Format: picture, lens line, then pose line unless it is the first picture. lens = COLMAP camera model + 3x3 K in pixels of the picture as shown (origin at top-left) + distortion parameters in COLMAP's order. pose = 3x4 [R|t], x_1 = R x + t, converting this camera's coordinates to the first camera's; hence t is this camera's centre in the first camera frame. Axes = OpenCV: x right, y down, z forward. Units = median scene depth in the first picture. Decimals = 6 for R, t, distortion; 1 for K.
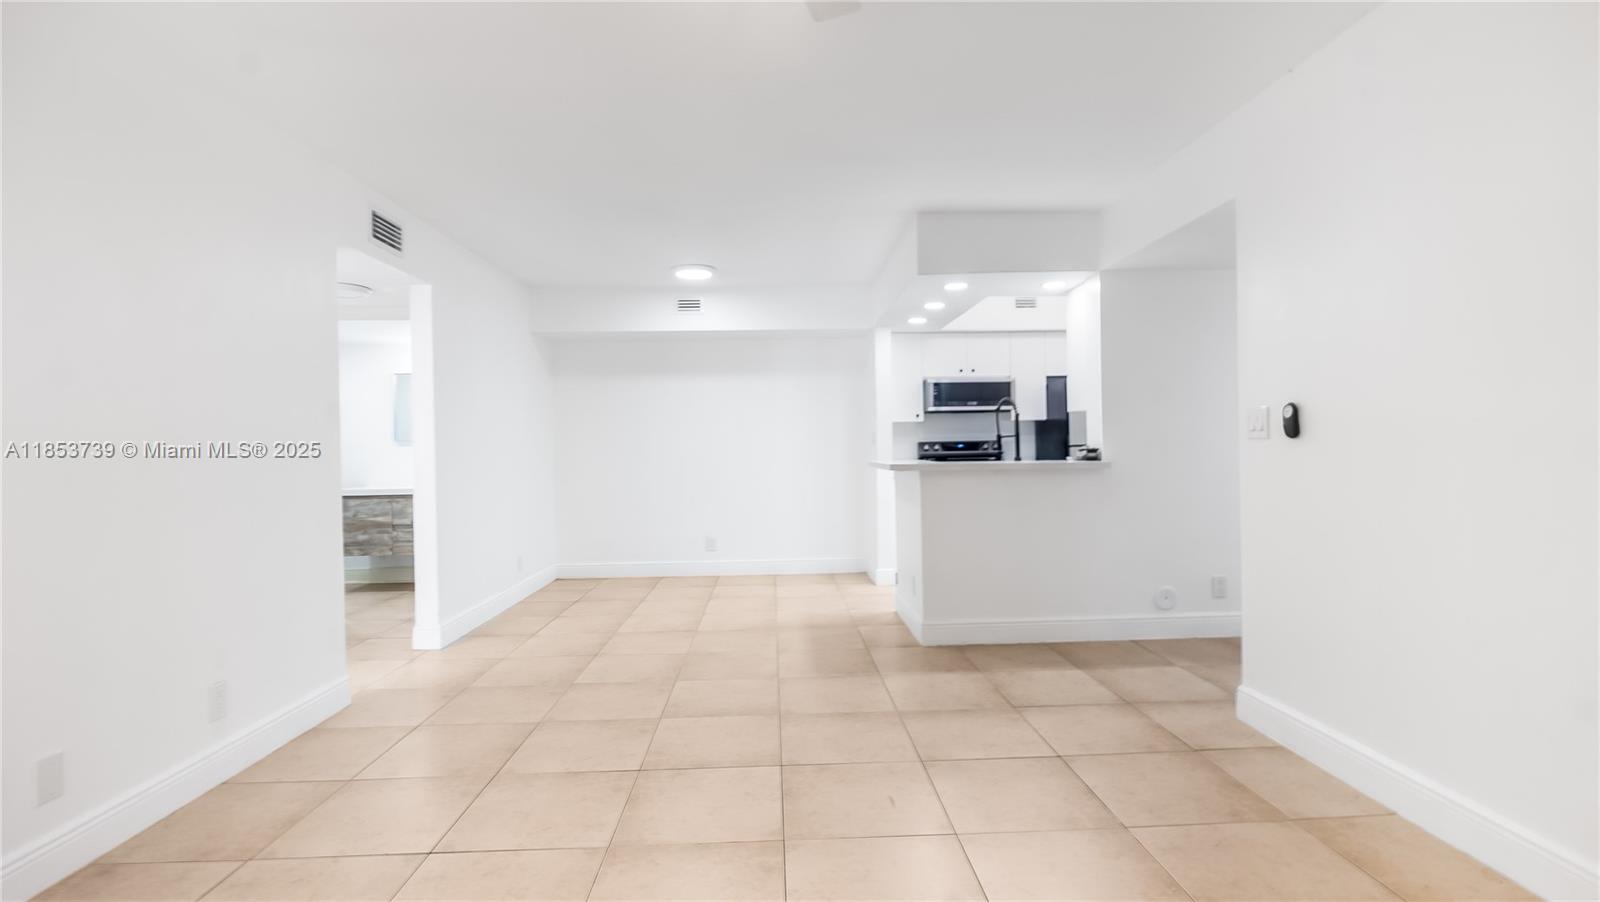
lens RADIAL K [[743.8, 0, 801.9], [0, 743.8, 450.1], [0, 0, 1]] dist [-0.003781, -0.000035]
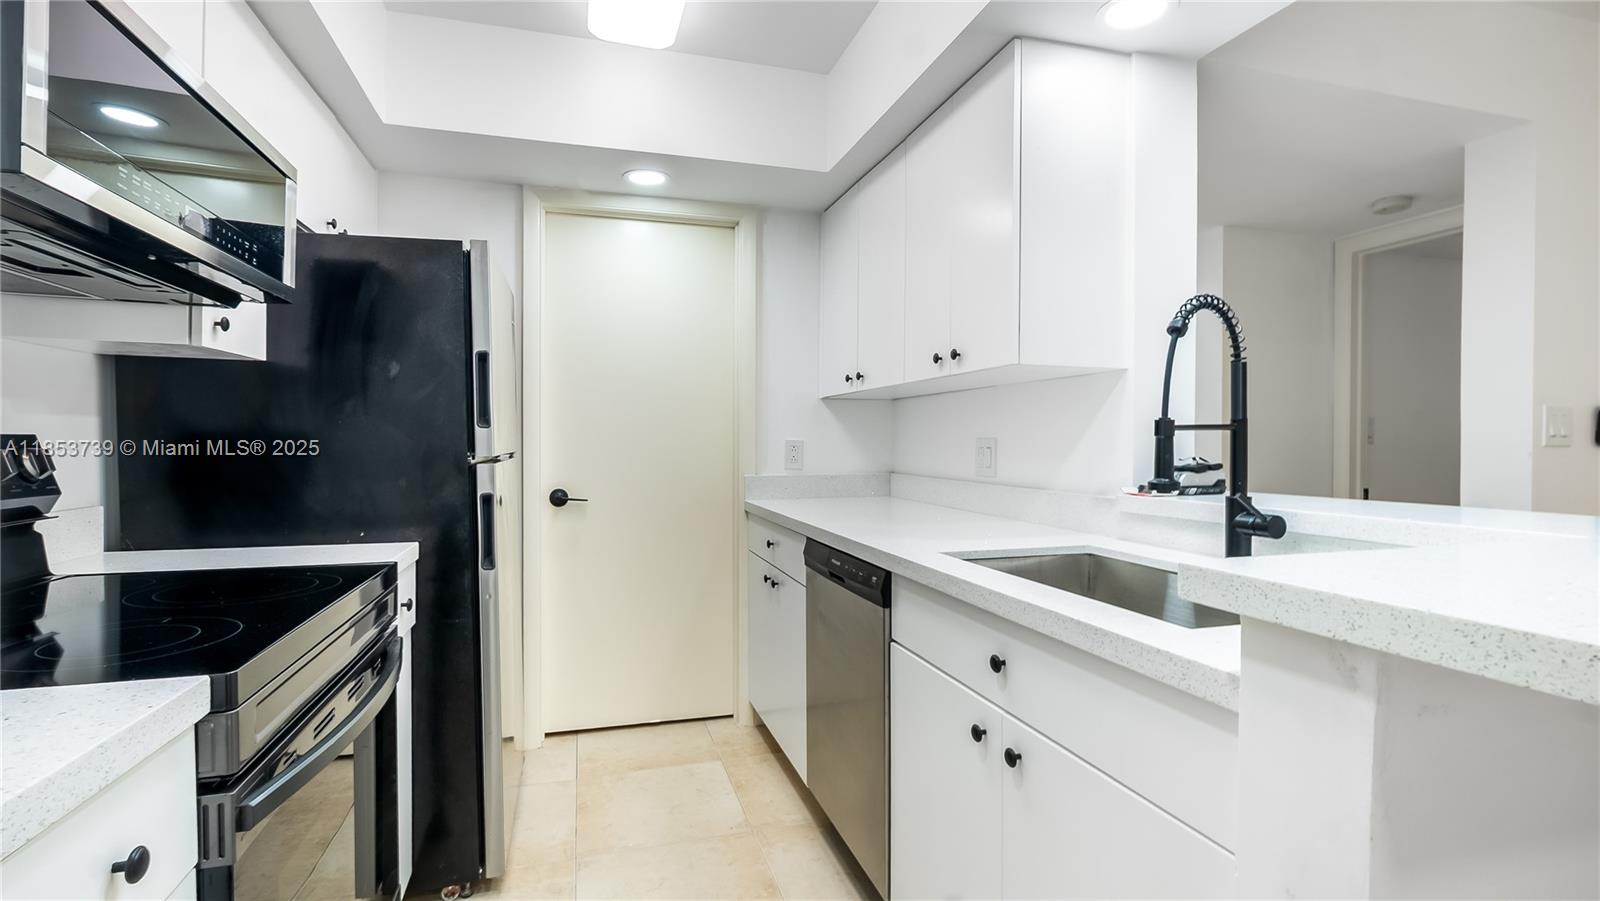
lens RADIAL K [[743.8, 0, 801.9], [0, 743.8, 449.6], [0, 0, 1]] dist [-0.003781, -0.000035]
pose [[-0.247907, 0.007195, 0.968757, 0.023943], [0.007457, 0.999957, -0.005518, -0.006703], [-0.968755, 0.005856, -0.247950, 0.905883]]
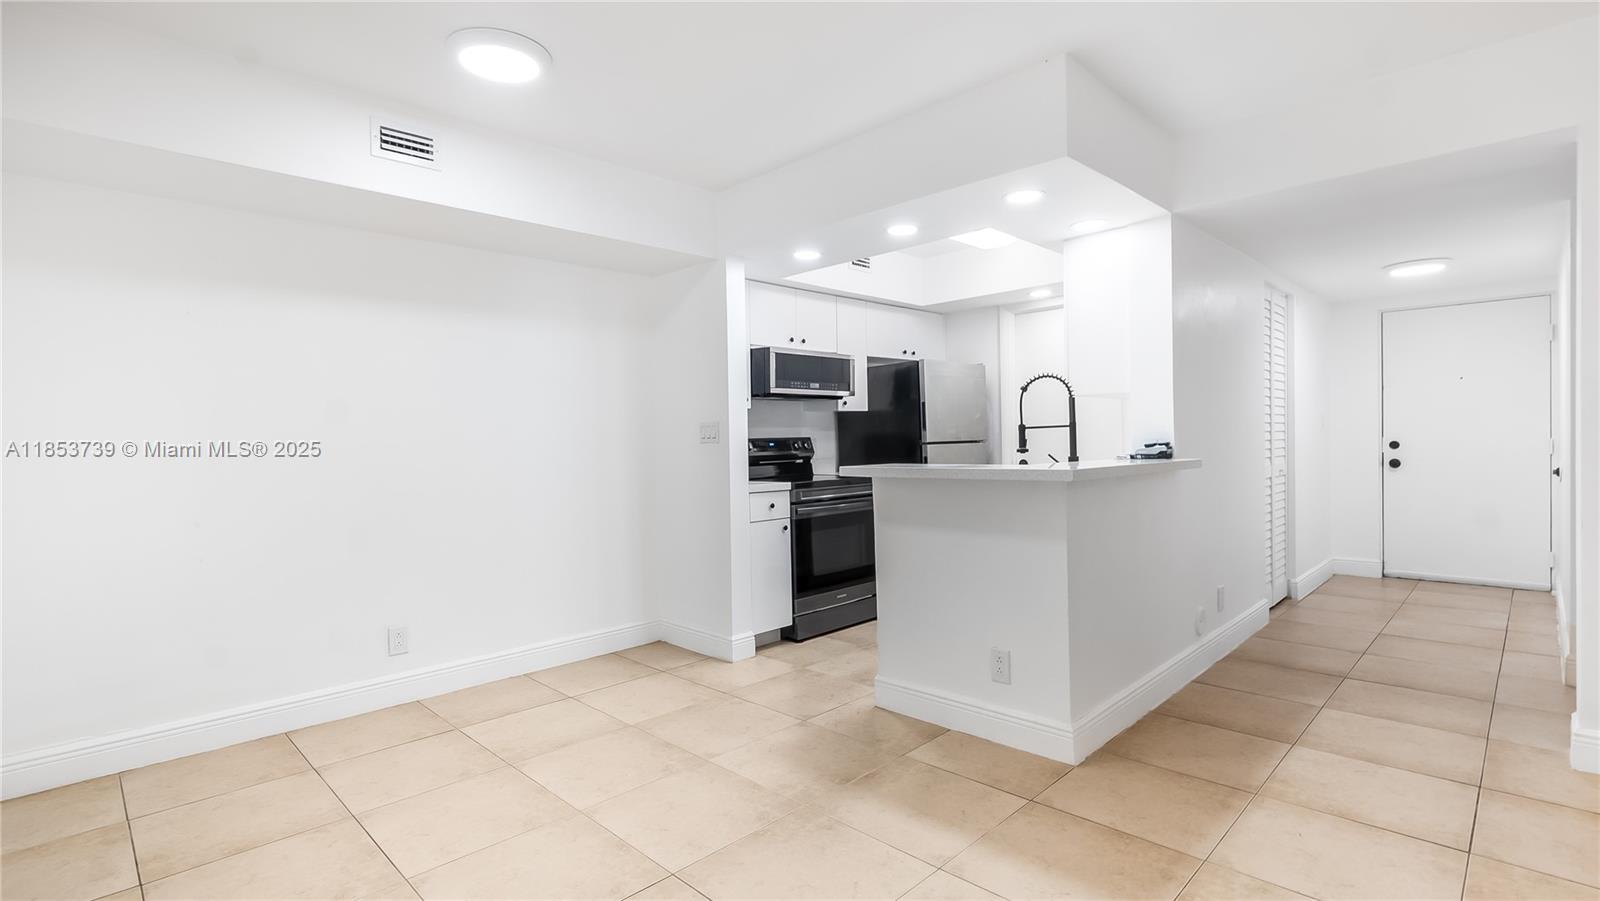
lens RADIAL K [[743.8, 0, 801.9], [0, 743.8, 449.6], [0, 0, 1]] dist [-0.003781, -0.000035]
pose [[0.732753, -0.007630, 0.680452, -0.278634], [0.012130, 0.999925, -0.001849, 0.001444], [-0.680386, 0.009609, 0.732791, 0.472426]]
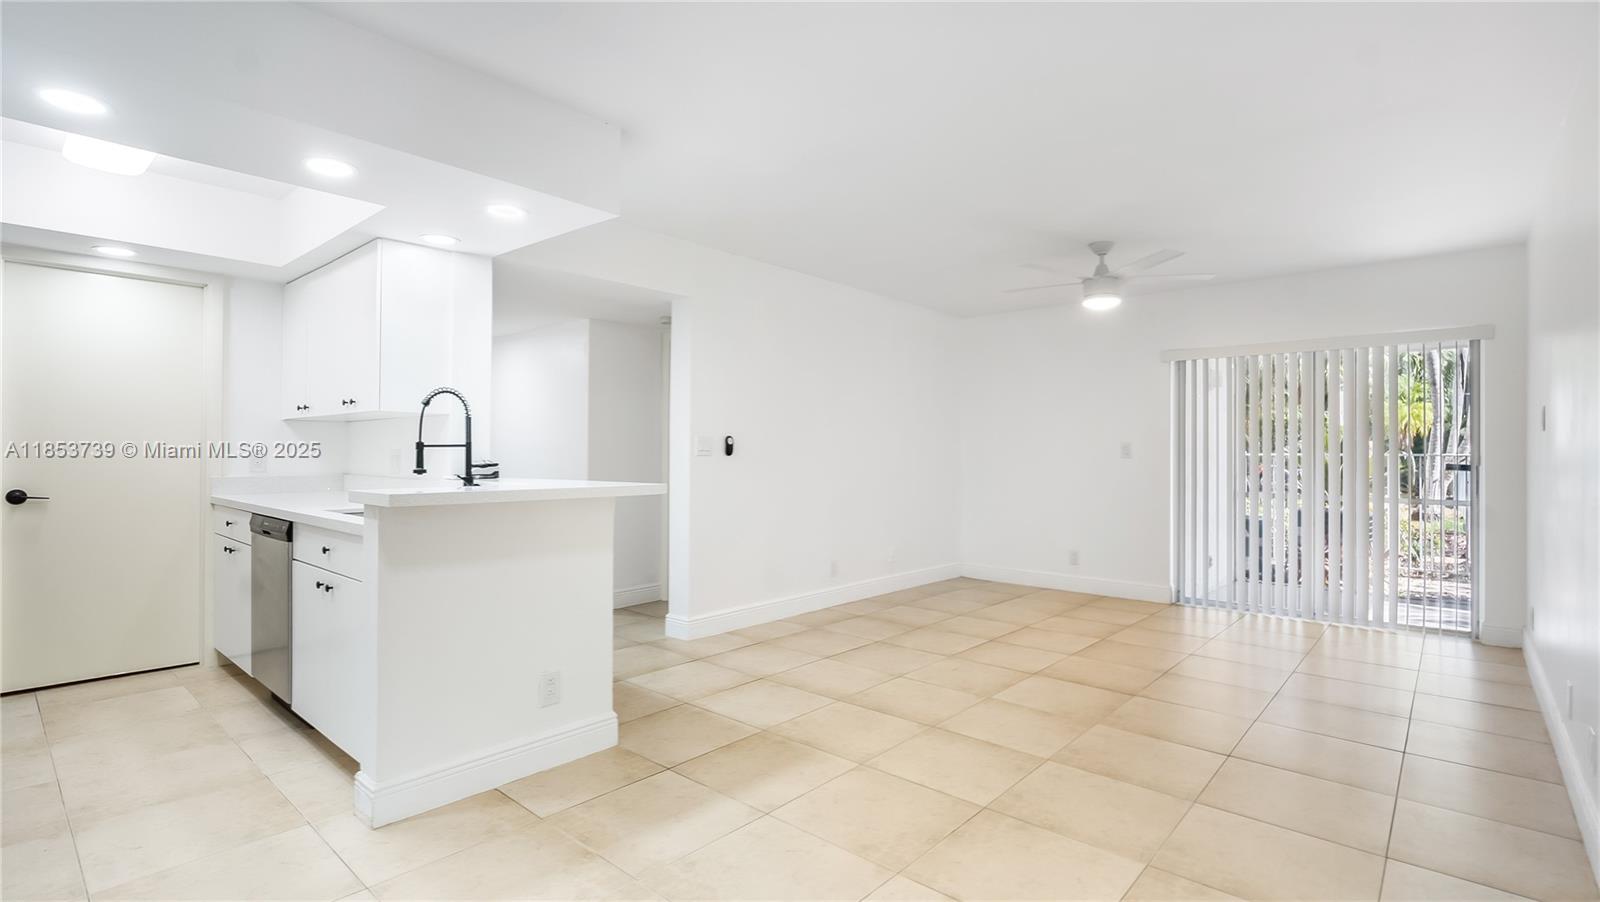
lens RADIAL K [[740.4, 0, 798.3], [0, 740.4, 447.4], [0, 0, 1]] dist [-0.004599, -0.000154]
pose [[-0.718995, 0.020274, 0.694720, -0.300728], [0.011758, 0.999786, -0.017008, -0.001349], [-0.694916, -0.004060, -0.719079, 0.927630]]
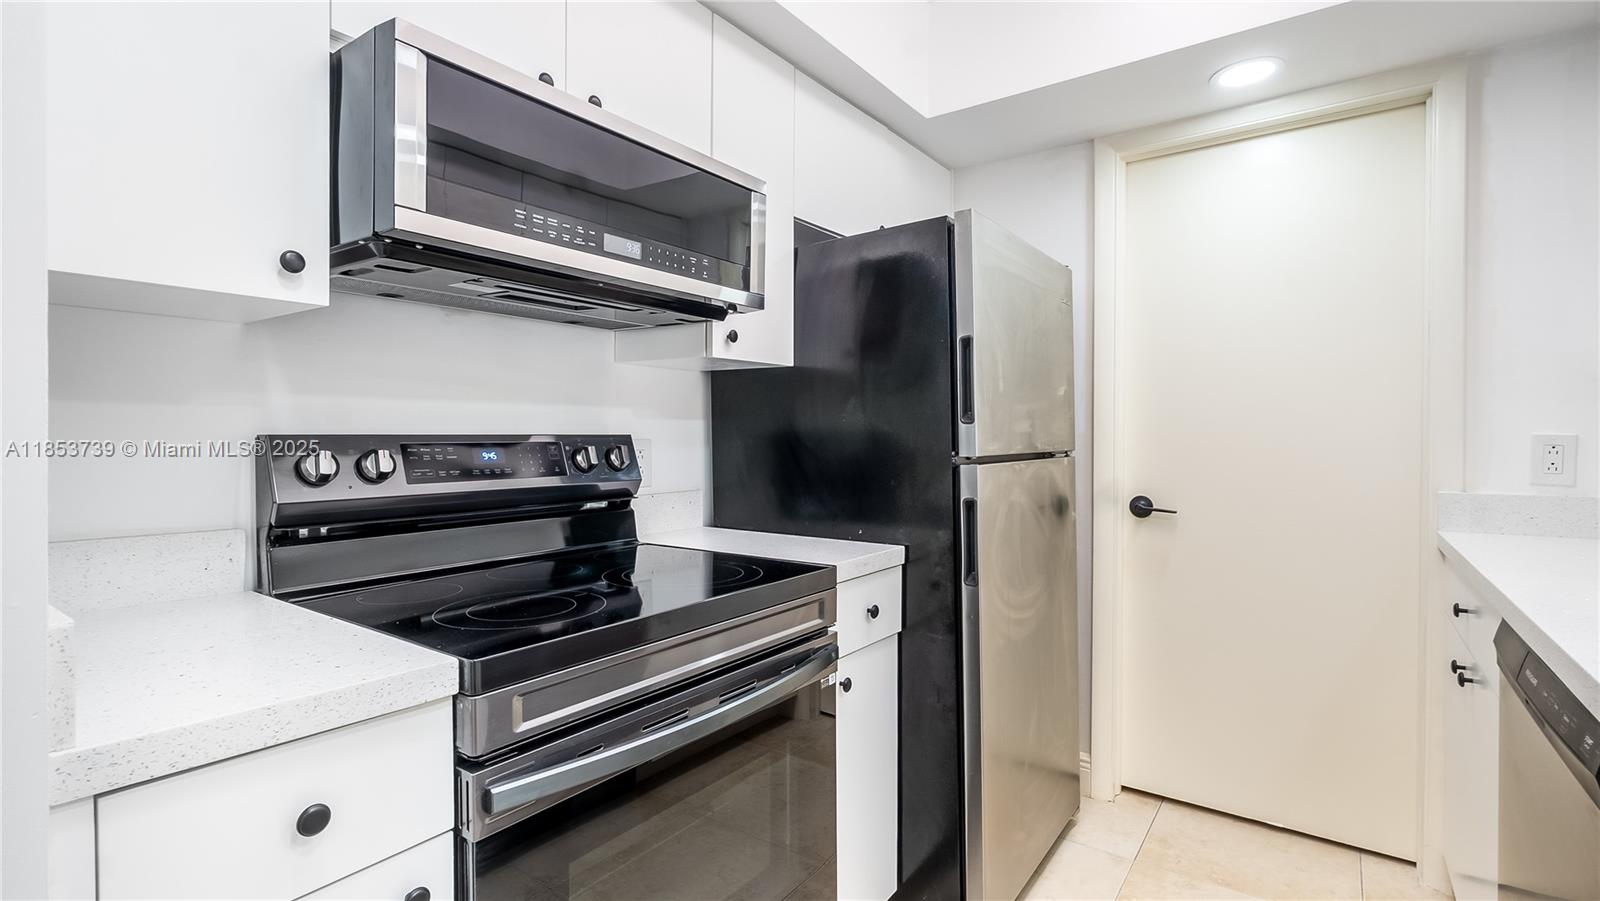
lens RADIAL K [[740.4, 0, 798.3], [0, 740.4, 446.9], [0, 0, 1]] dist [-0.004599, -0.000154]
pose [[0.620697, 0.007211, 0.784017, 0.103638], [-0.005828, 0.999973, -0.004583, -0.008218], [-0.784029, -0.001725, 0.620722, 0.840452]]
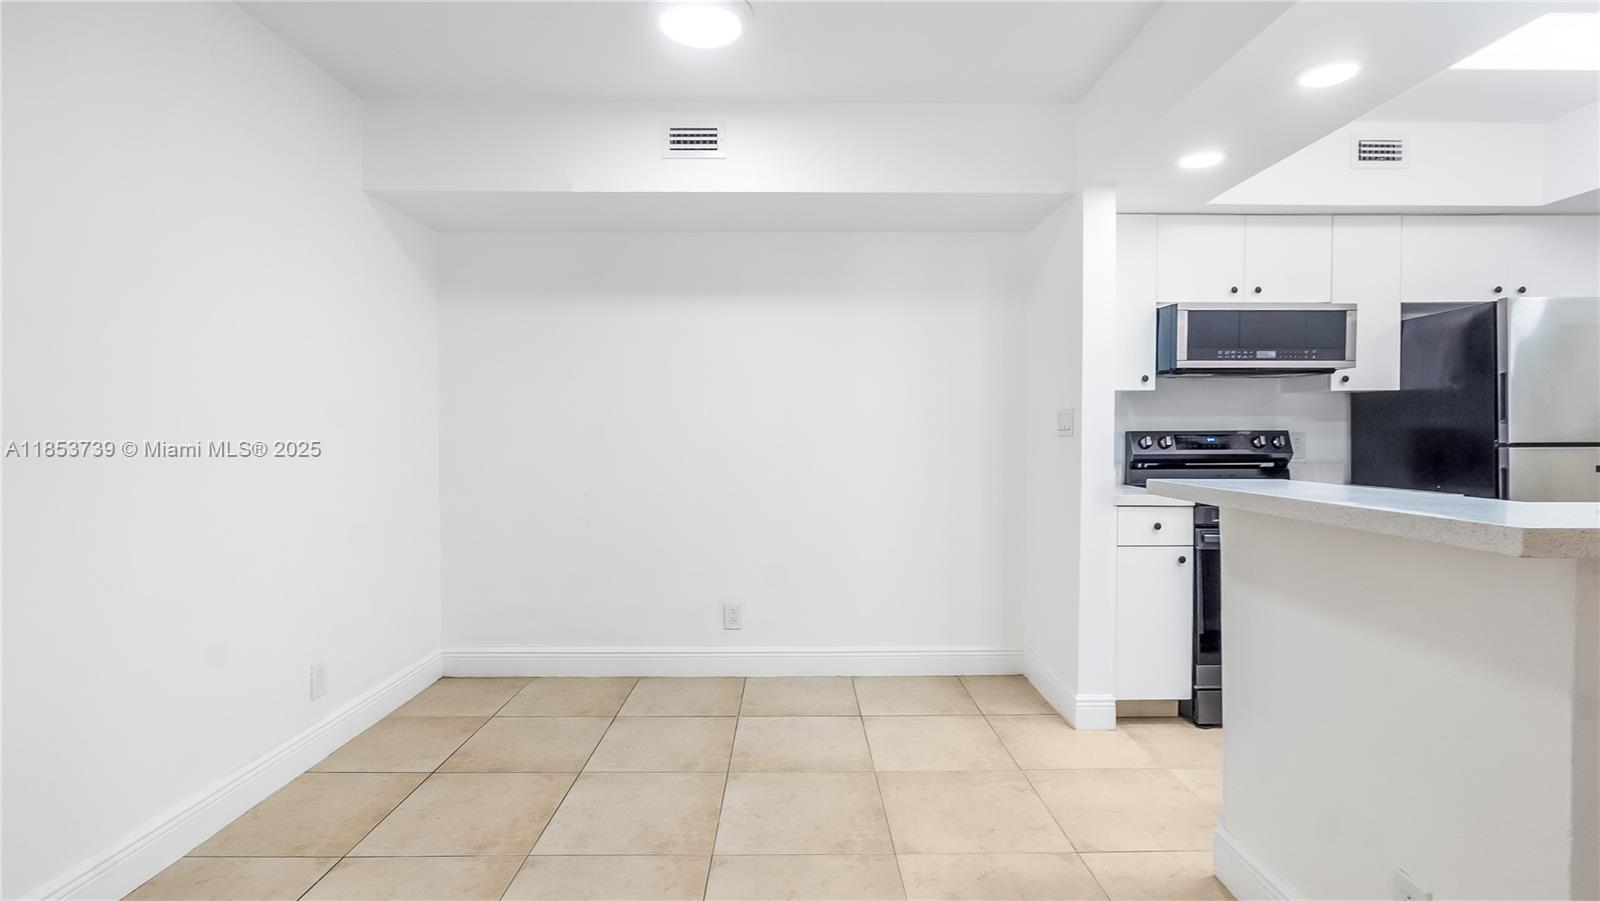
lens RADIAL K [[740.4, 0, 798.3], [0, 740.4, 446.9], [0, 0, 1]] dist [-0.004599, -0.000154]
pose [[0.999502, 0.016193, -0.027086, -0.066018], [-0.015821, 0.999778, 0.013897, -0.003353], [0.027305, -0.013461, 0.999536, 0.502157]]
